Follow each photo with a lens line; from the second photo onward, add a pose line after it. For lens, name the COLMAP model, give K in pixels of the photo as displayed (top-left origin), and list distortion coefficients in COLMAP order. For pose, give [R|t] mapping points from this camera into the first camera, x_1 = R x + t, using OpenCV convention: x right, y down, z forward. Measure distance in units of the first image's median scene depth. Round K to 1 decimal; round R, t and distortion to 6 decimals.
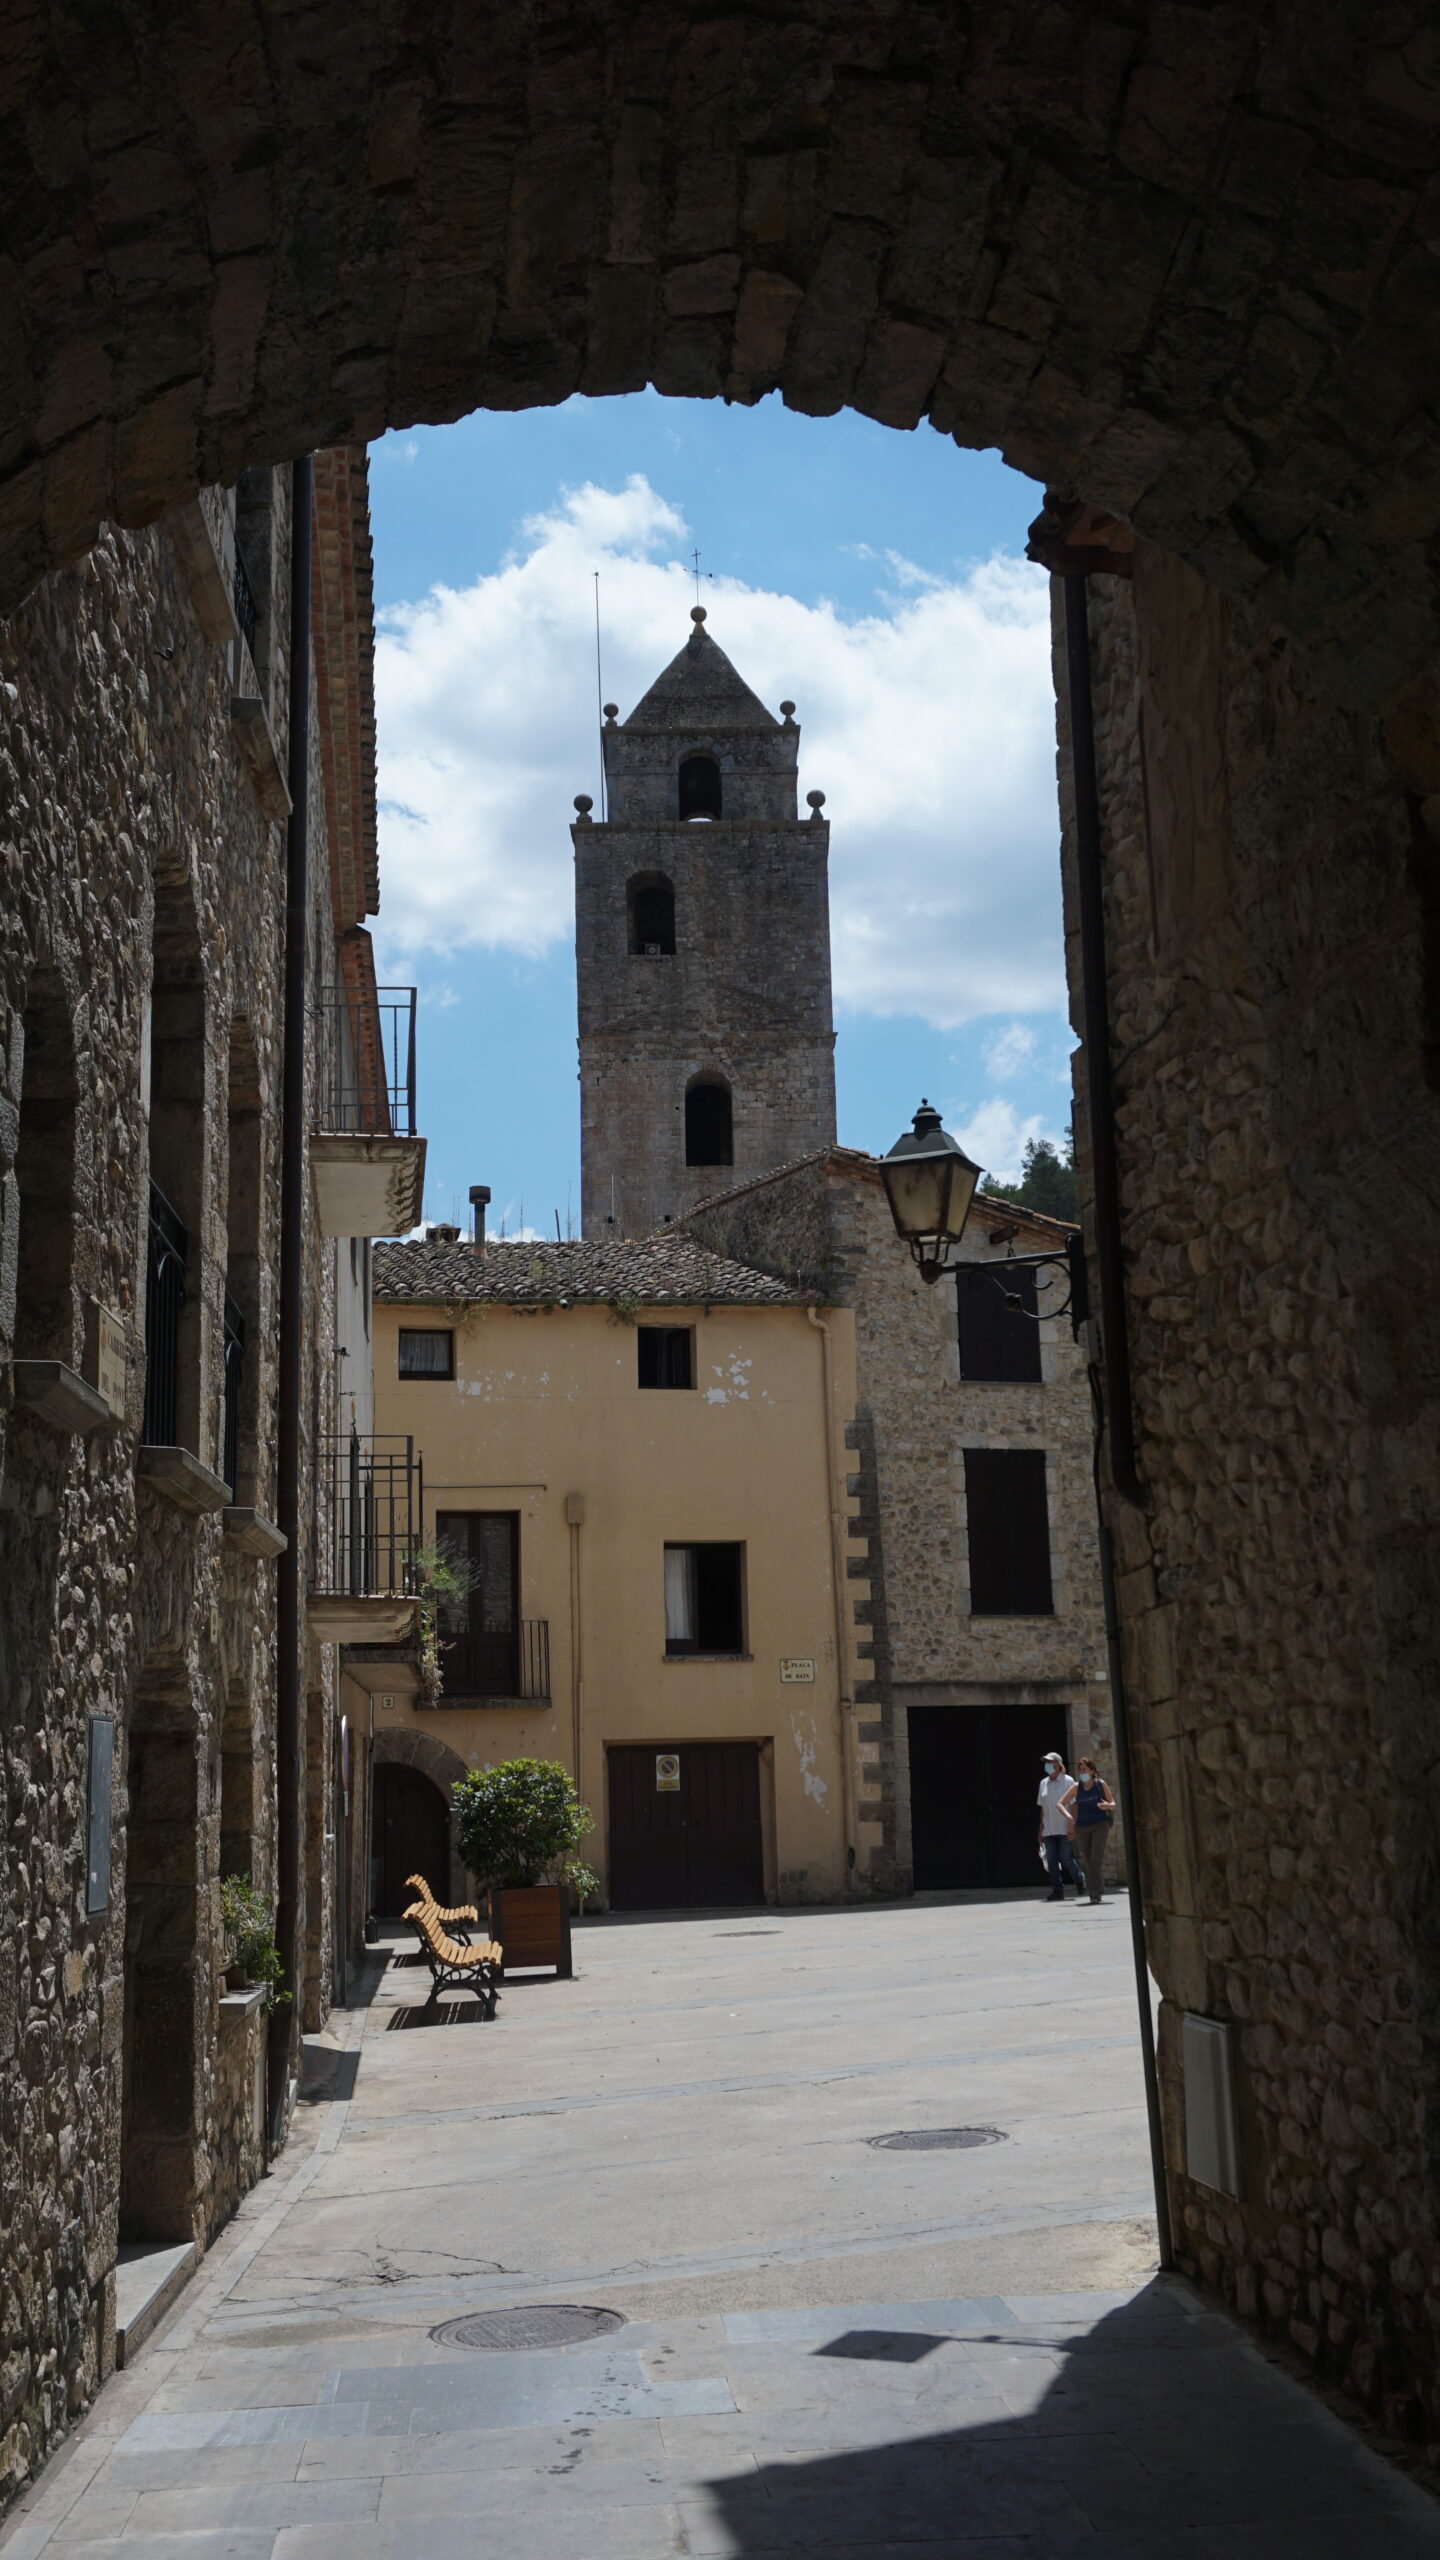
lens RADIAL K [[2606.7, 0, 720.0], [0, 2606.7, 1280.0], [0, 0, 1]] dist [-0.013101, 0.031542]
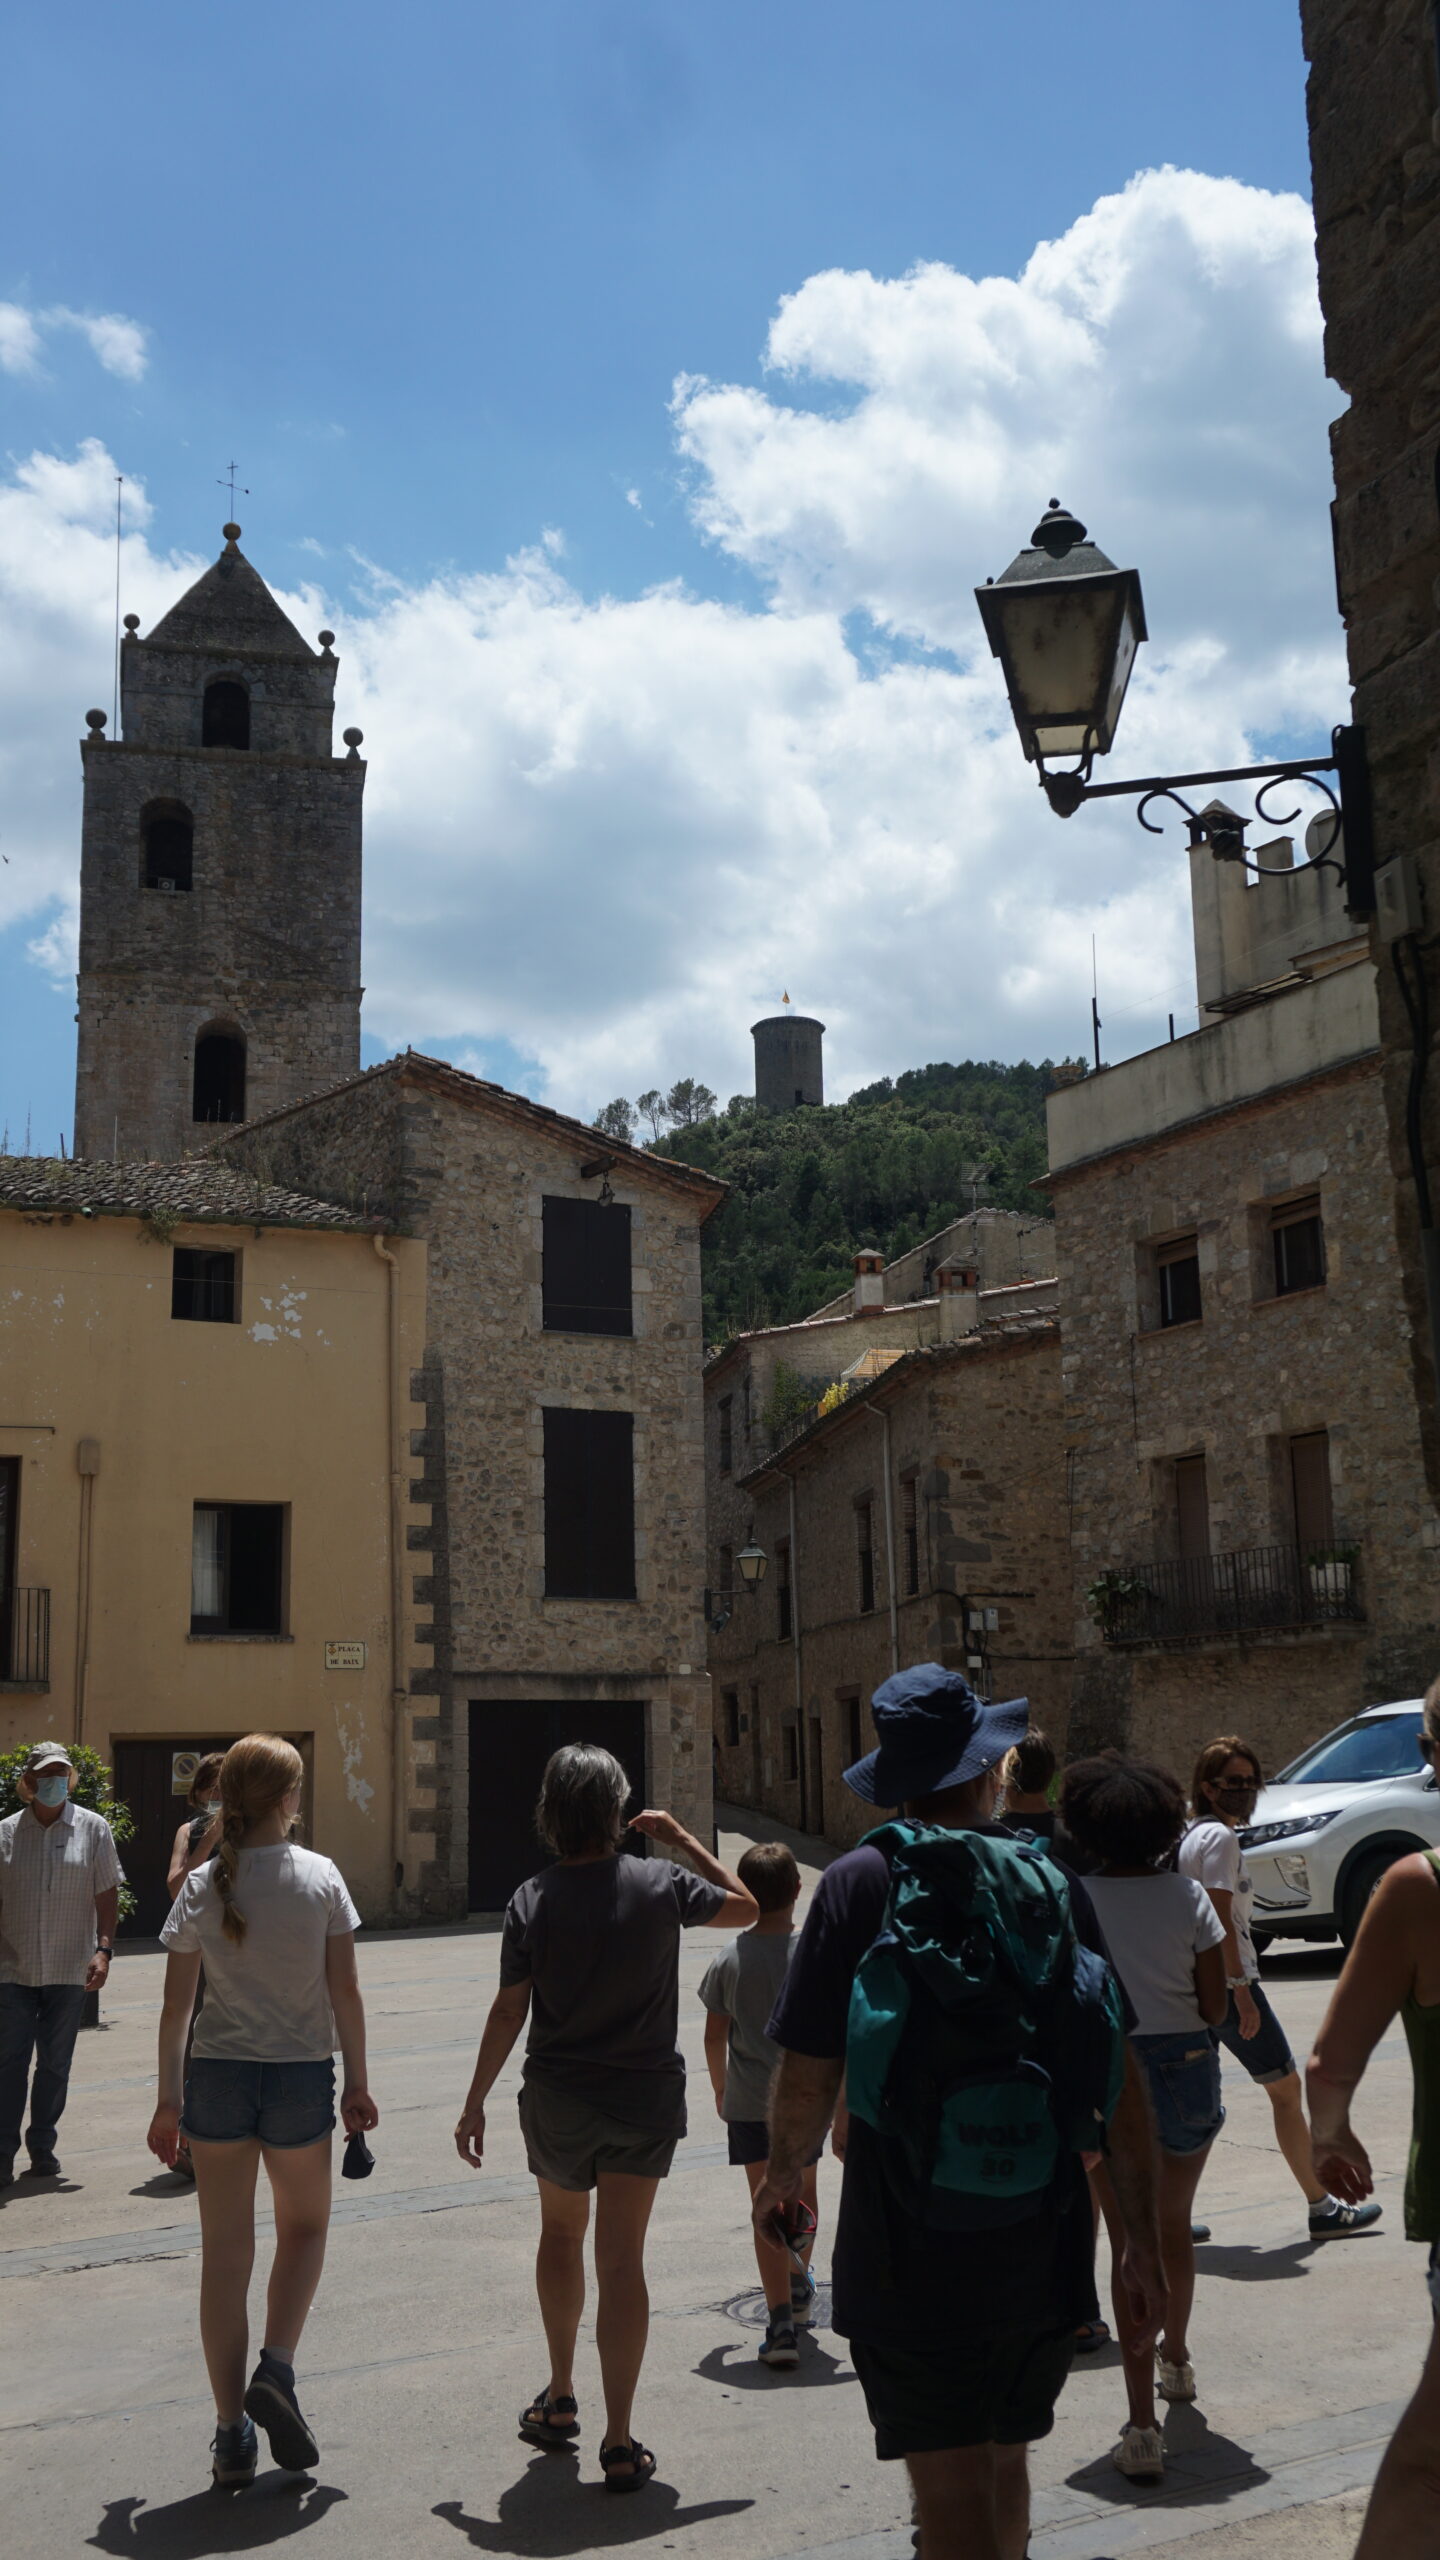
lens RADIAL K [[2606.7, 0, 720.0], [0, 2606.7, 1280.0], [0, 0, 1]] dist [-0.013101, 0.031542]
pose [[0.978315, 0.047657, 0.201564, -0.027048], [-0.046022, 0.998858, -0.012795, 0.030433], [-0.201944, 0.003242, 0.979392, 0.129122]]
